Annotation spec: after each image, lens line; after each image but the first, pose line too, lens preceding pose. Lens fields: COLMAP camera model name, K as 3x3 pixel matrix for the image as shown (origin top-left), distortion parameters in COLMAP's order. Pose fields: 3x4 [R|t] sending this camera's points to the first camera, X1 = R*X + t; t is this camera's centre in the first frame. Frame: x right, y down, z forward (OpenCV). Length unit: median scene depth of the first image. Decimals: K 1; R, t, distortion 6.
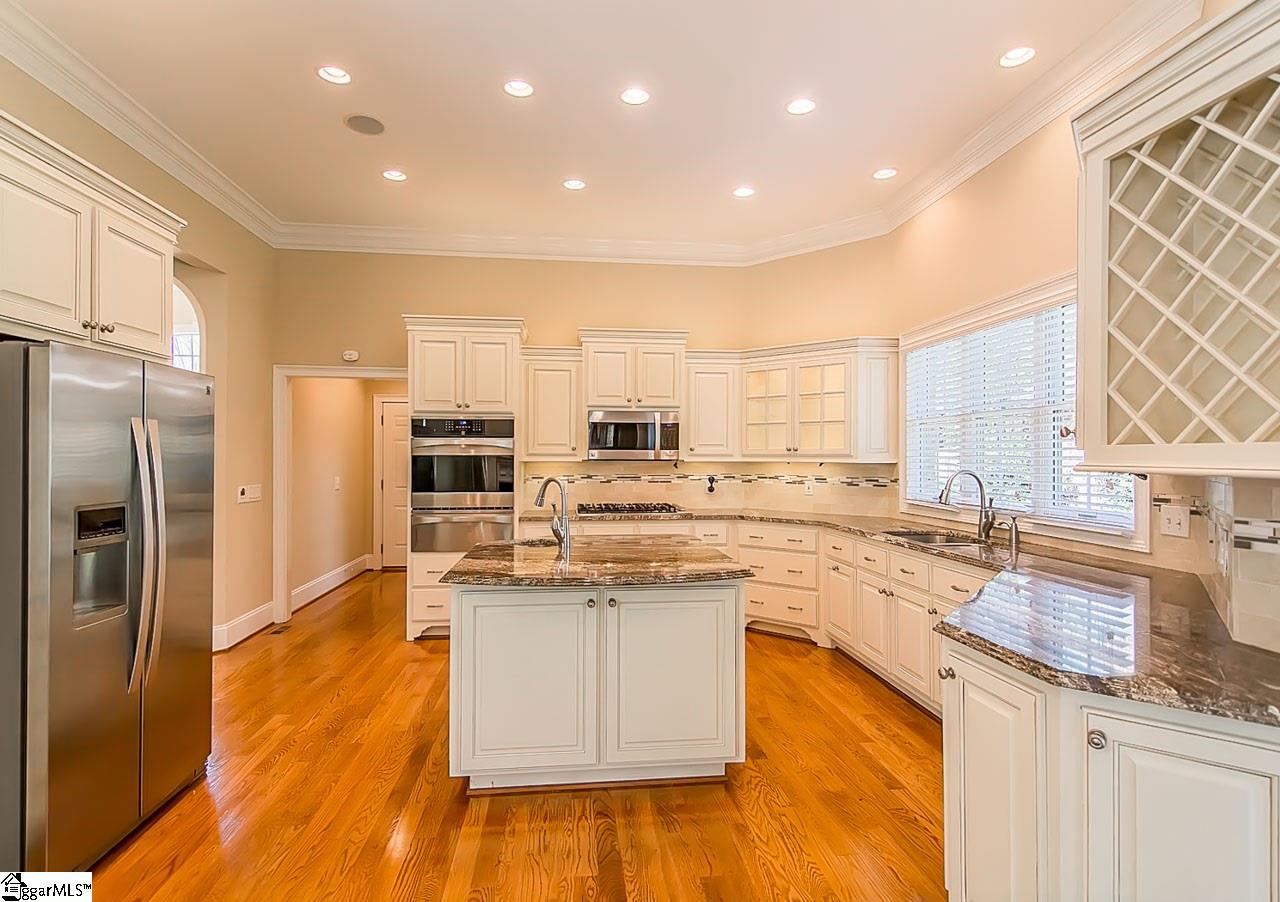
lens RADIAL K [[647.8, 0, 634.2], [0, 647.8, 458.2], [0, 0, 1]] dist [0.017036, -0.000608]
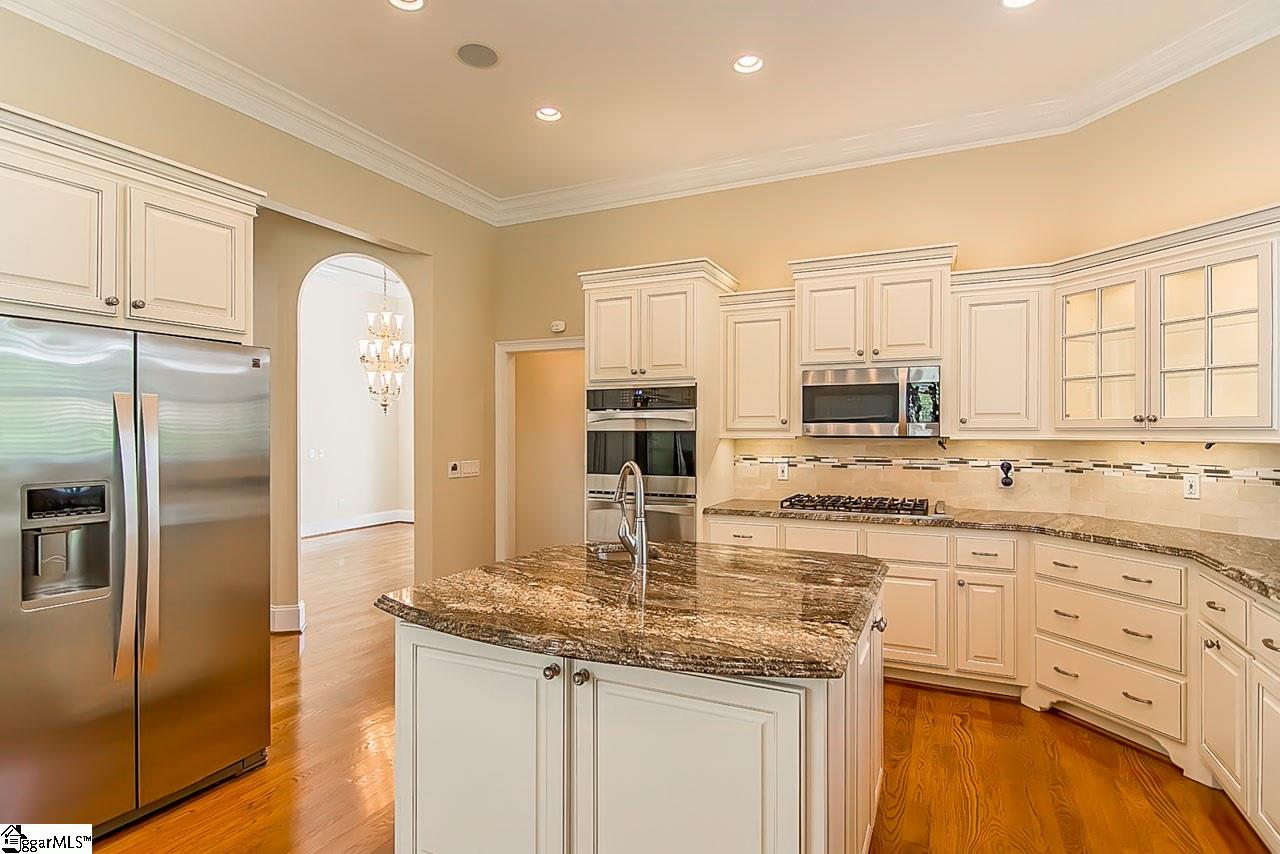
lens RADIAL K [[649.3, 0, 631.4], [0, 649.3, 434.6], [0, 0, 1]] dist [-0.002300, -0.001116]
pose [[0.845166, -0.000192, -0.534503, 0.177002], [0.000303, 1.000000, 0.000121, 0.000016], [0.534503, -0.000265, 0.845166, 0.283772]]
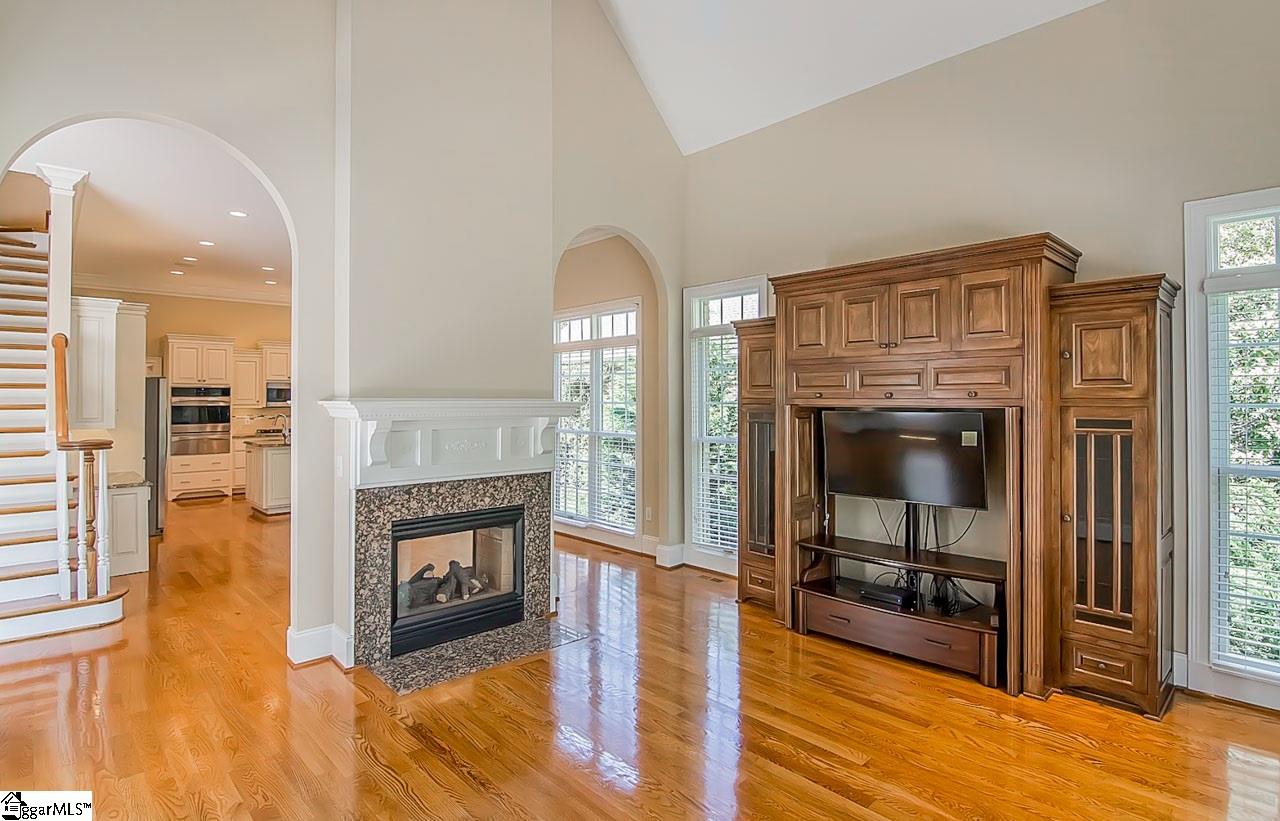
lens RADIAL K [[588.7, 0, 640.0], [0, 588.7, 410.5], [0, 0, 1]] dist [-0.000372, -0.000047]
pose [[0.770330, -0.007125, 0.637606, -0.379391], [-0.001525, 0.999914, 0.013017, -0.014683], [-0.637644, -0.010999, 0.770253, -1.247174]]
